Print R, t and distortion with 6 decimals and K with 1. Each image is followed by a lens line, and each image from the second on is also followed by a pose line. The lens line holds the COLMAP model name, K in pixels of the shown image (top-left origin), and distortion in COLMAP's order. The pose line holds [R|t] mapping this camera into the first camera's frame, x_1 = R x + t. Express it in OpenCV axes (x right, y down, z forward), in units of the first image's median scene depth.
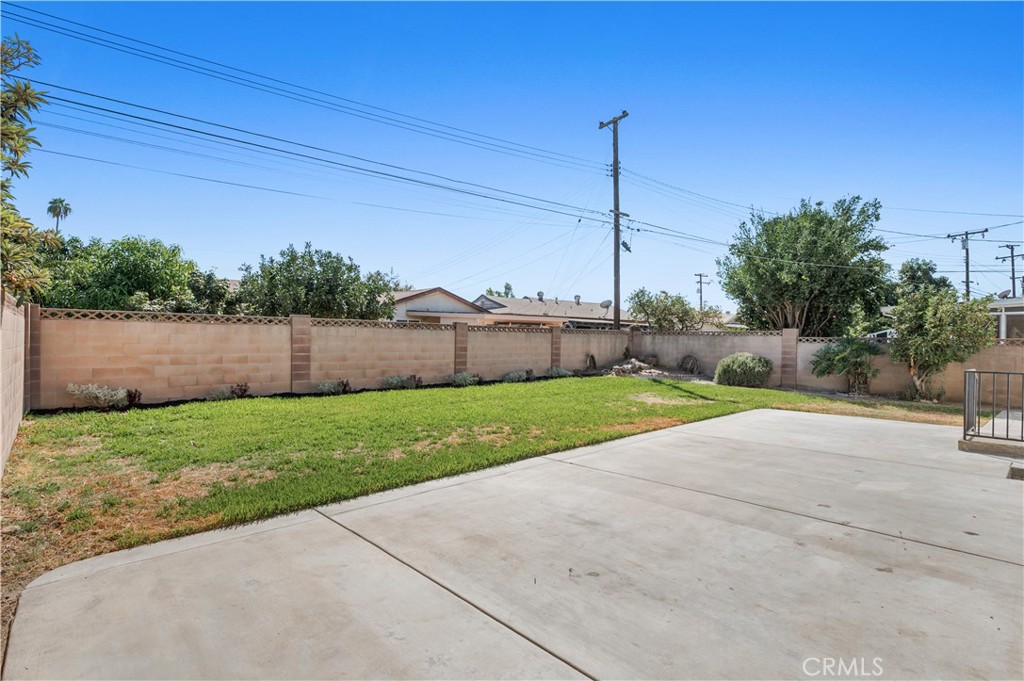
lens RADIAL K [[539.1, 0, 502.6], [0, 539.1, 336.5], [0, 0, 1]] dist [-0.002228, -0.000132]
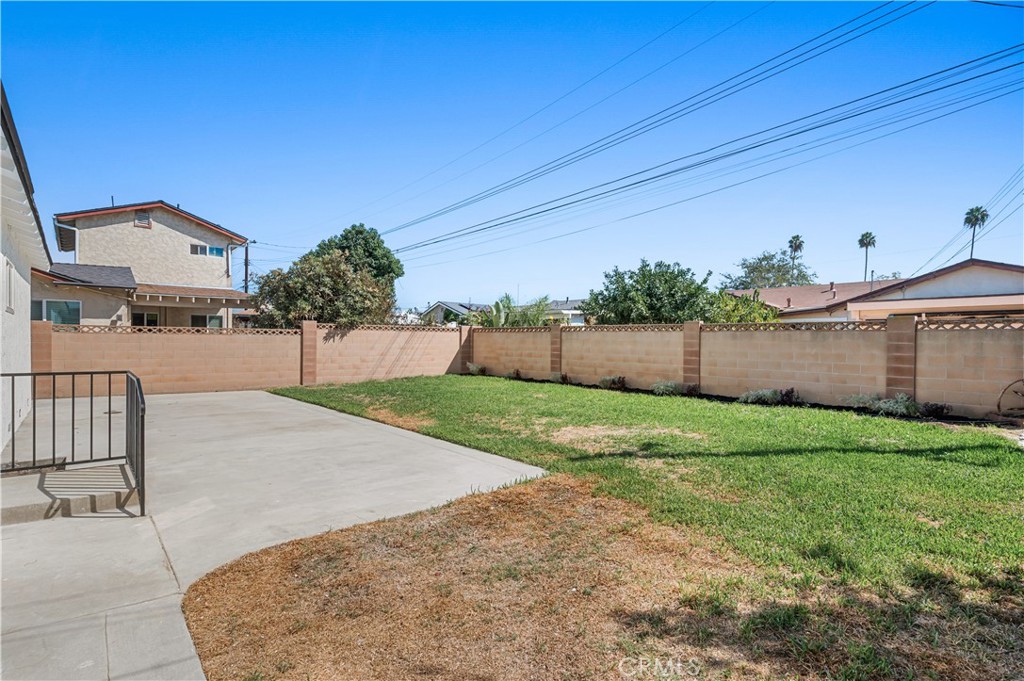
lens RADIAL K [[539.1, 0, 501.4], [0, 539.1, 345.0], [0, 0, 1]] dist [-0.002228, -0.000132]
pose [[-0.125158, -0.004981, -0.992124, 0.861837], [-0.007025, 0.999967, -0.004134, 0.017401], [0.992112, 0.006453, -0.125189, 0.894141]]
